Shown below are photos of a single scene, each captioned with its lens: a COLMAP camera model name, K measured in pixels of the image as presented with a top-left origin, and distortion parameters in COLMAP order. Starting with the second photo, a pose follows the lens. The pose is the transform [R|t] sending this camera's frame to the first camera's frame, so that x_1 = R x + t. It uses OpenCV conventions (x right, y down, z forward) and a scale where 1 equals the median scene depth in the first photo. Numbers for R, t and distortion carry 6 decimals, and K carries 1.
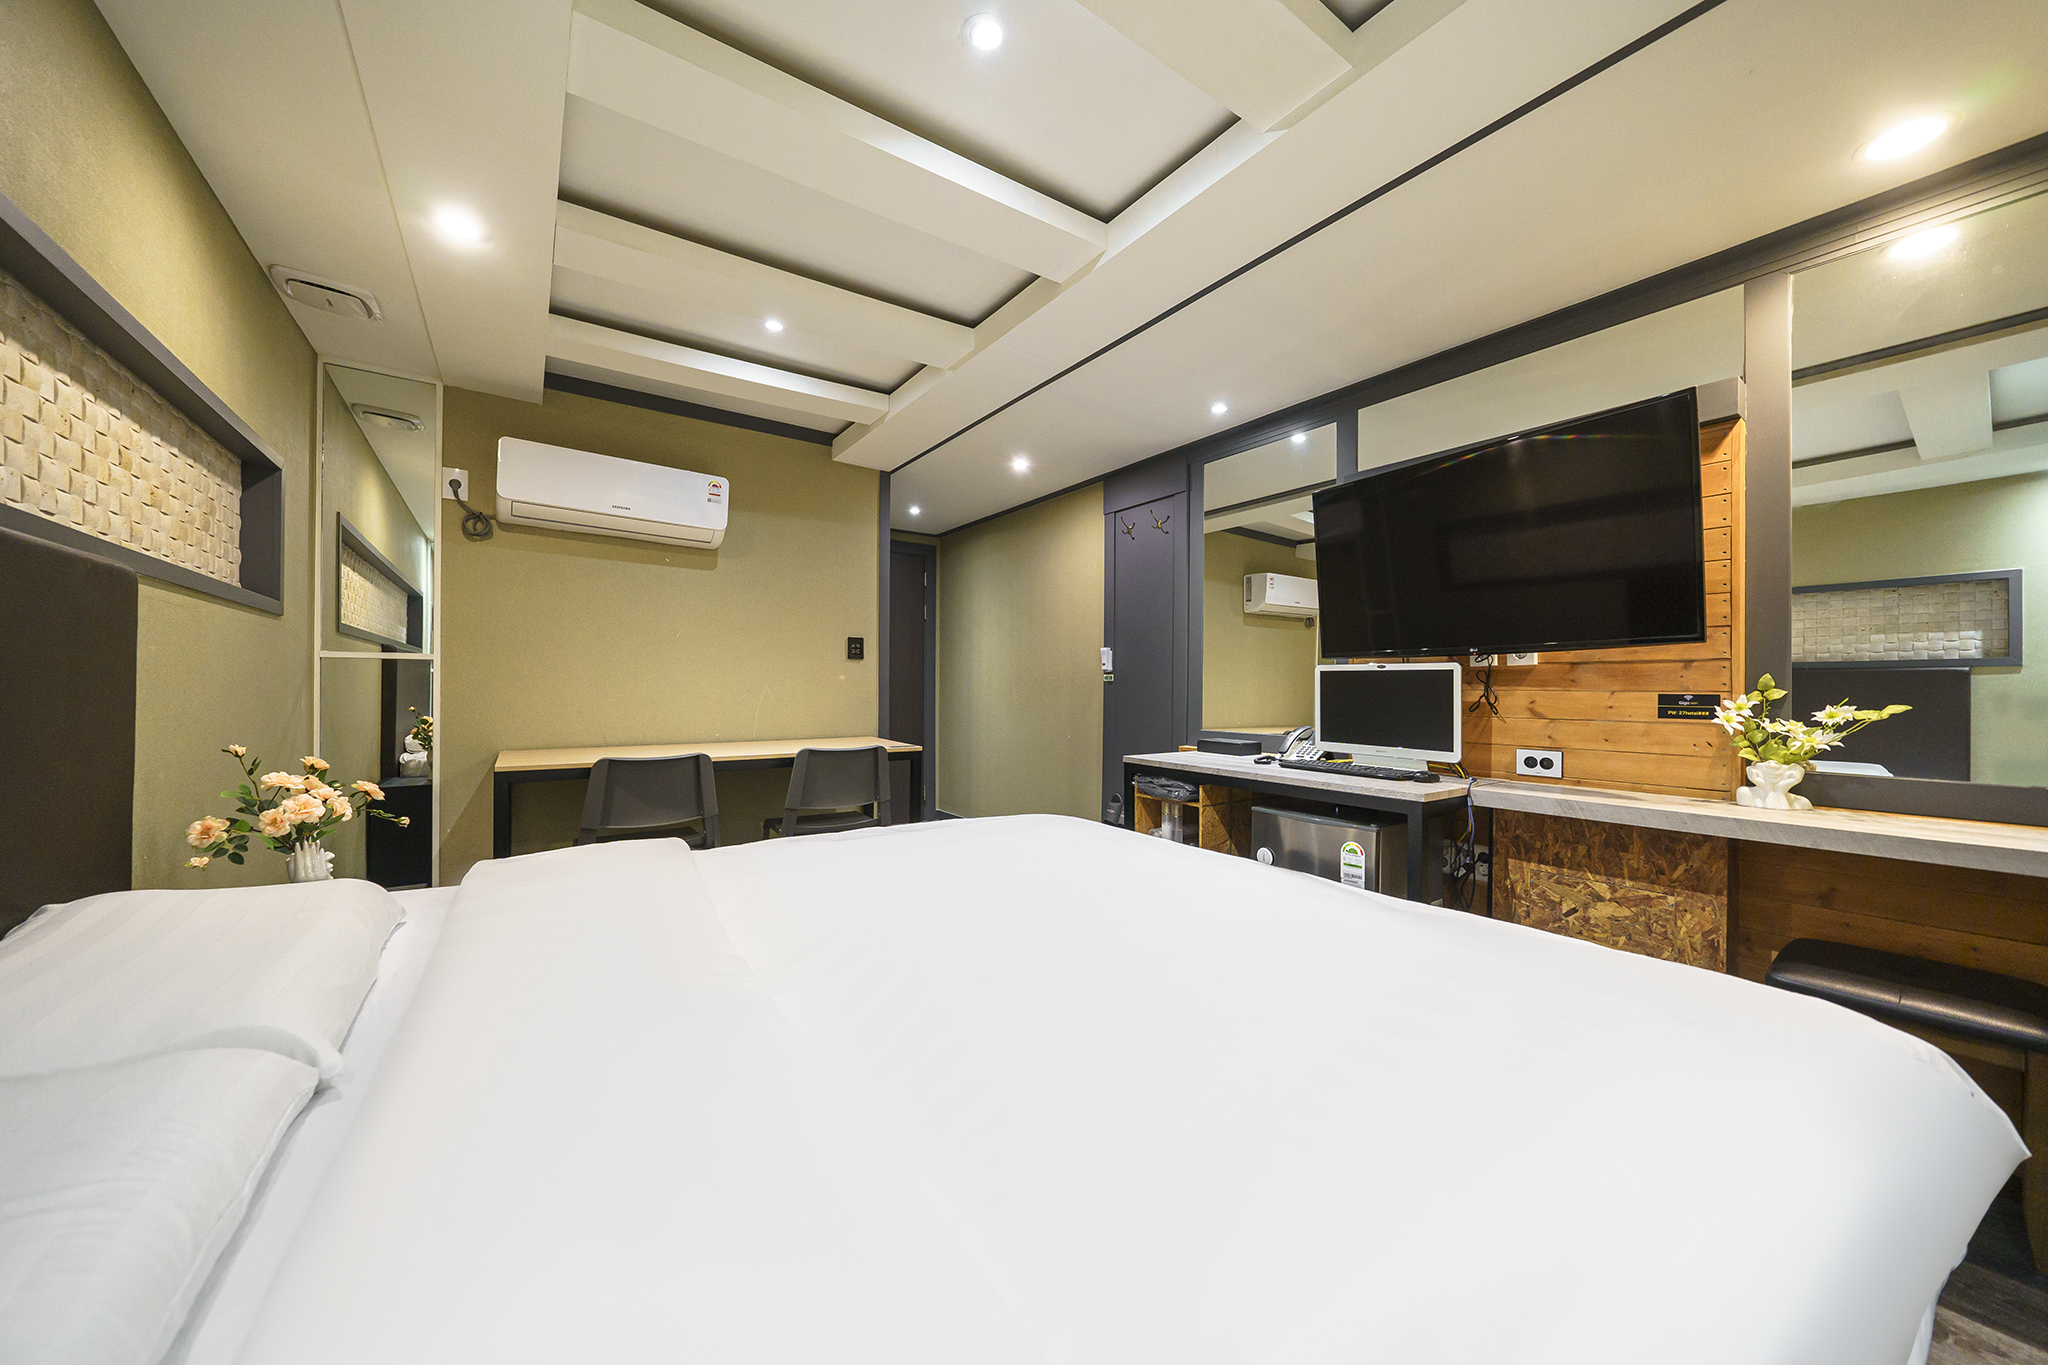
lens RADIAL K [[731.7, 0, 1026.2], [0, 731.7, 689.3], [0, 0, 1]] dist [-0.001188, -0.000115]
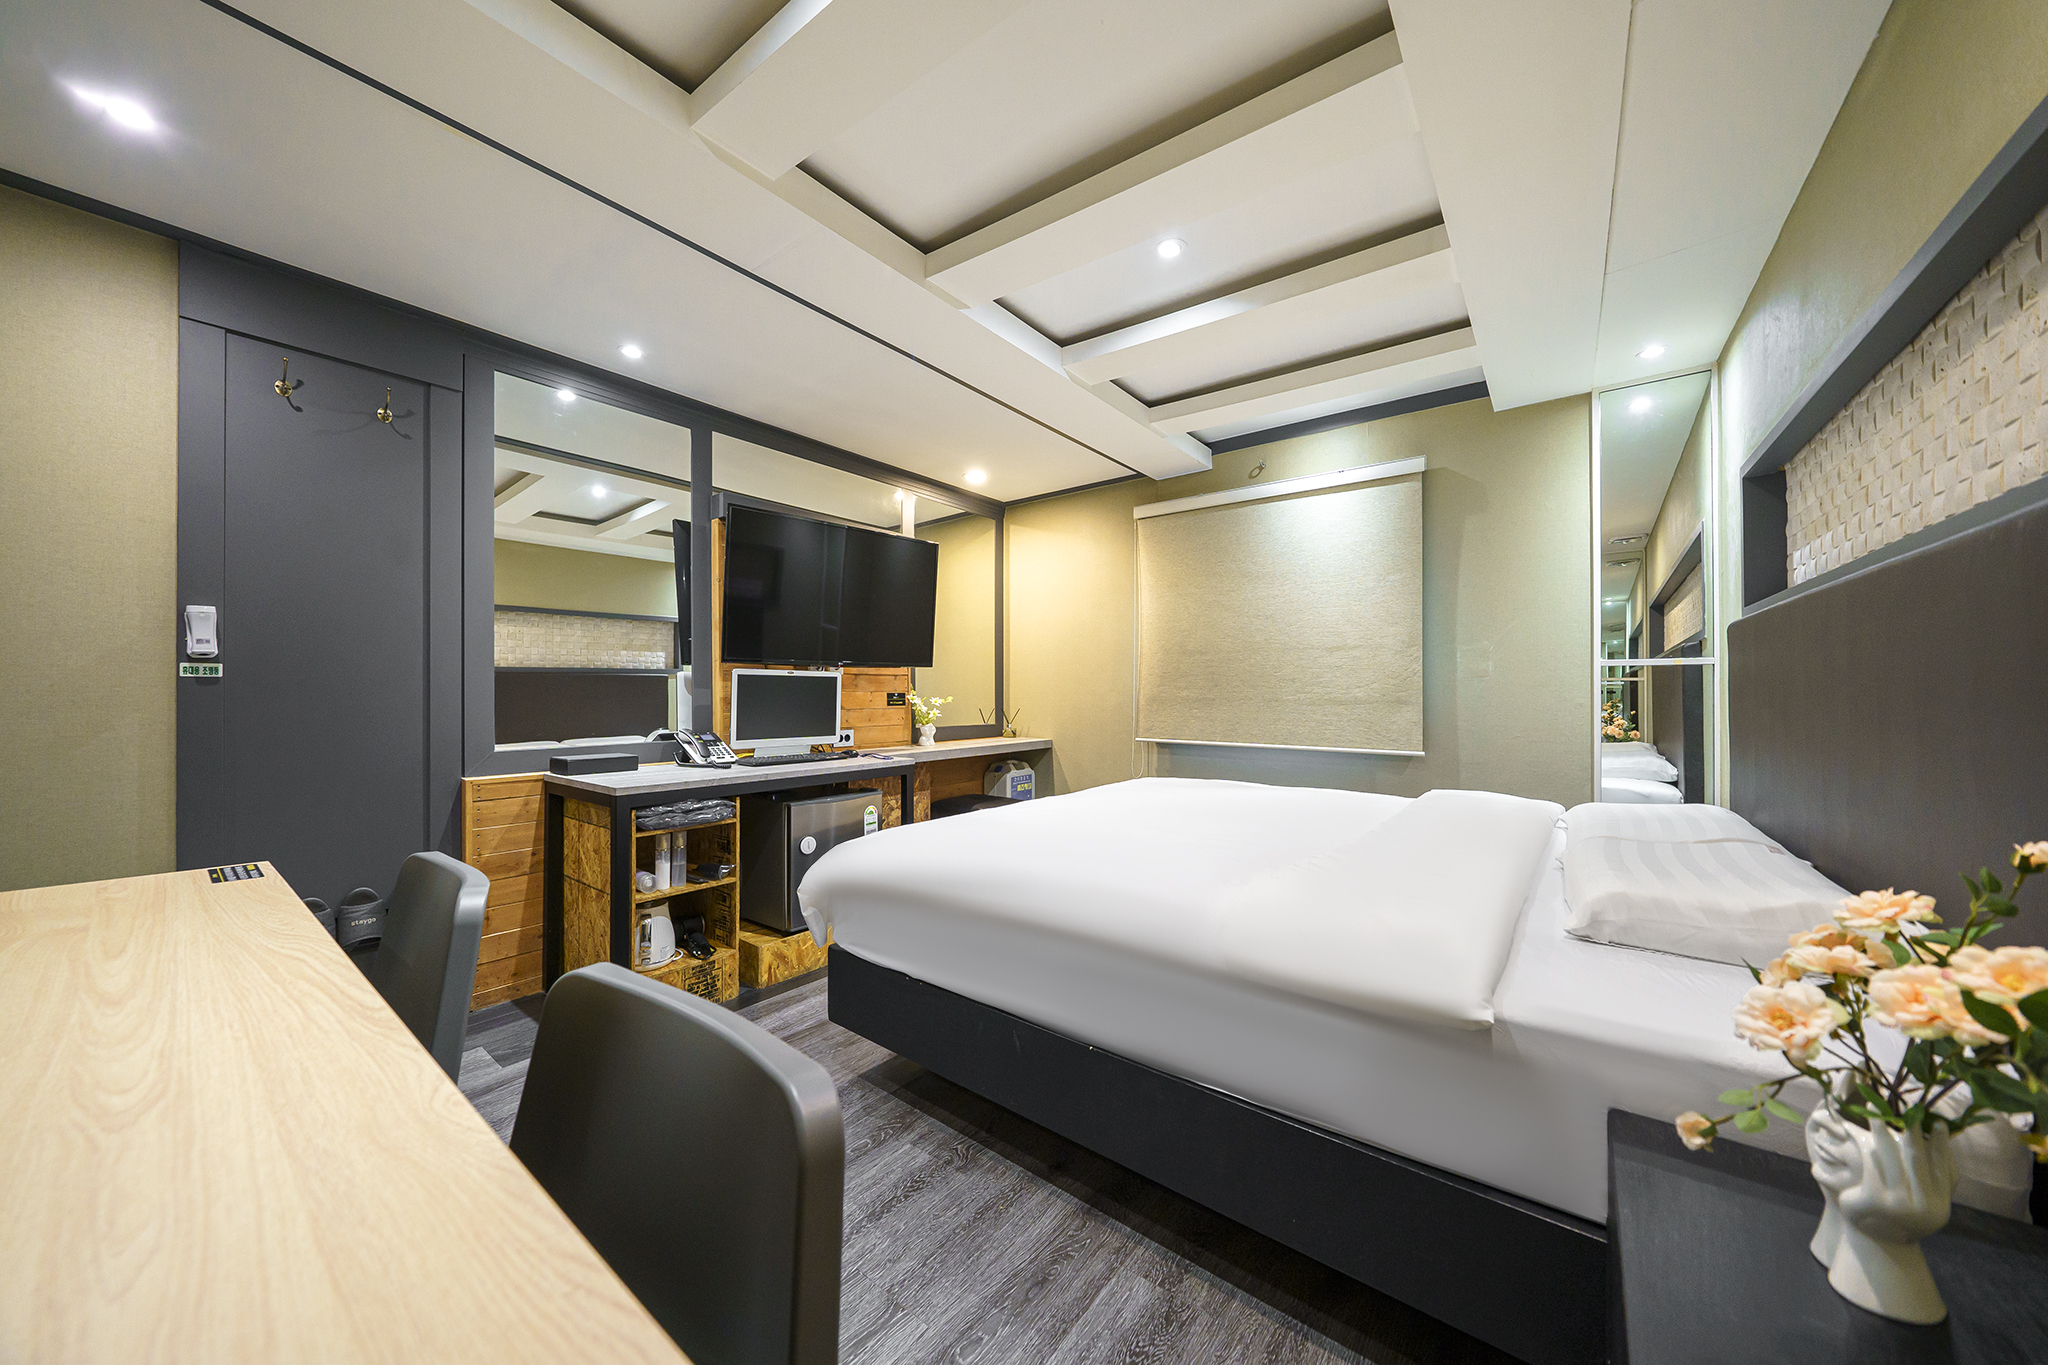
lens RADIAL K [[731.7, 0, 1026.2], [0, 731.7, 689.3], [0, 0, 1]] dist [-0.001188, -0.000115]
pose [[-0.317603, -0.007500, 0.948194, -0.856705], [-0.004836, 0.999969, 0.006289, -0.013976], [-0.948211, -0.002587, -0.317629, 1.080915]]
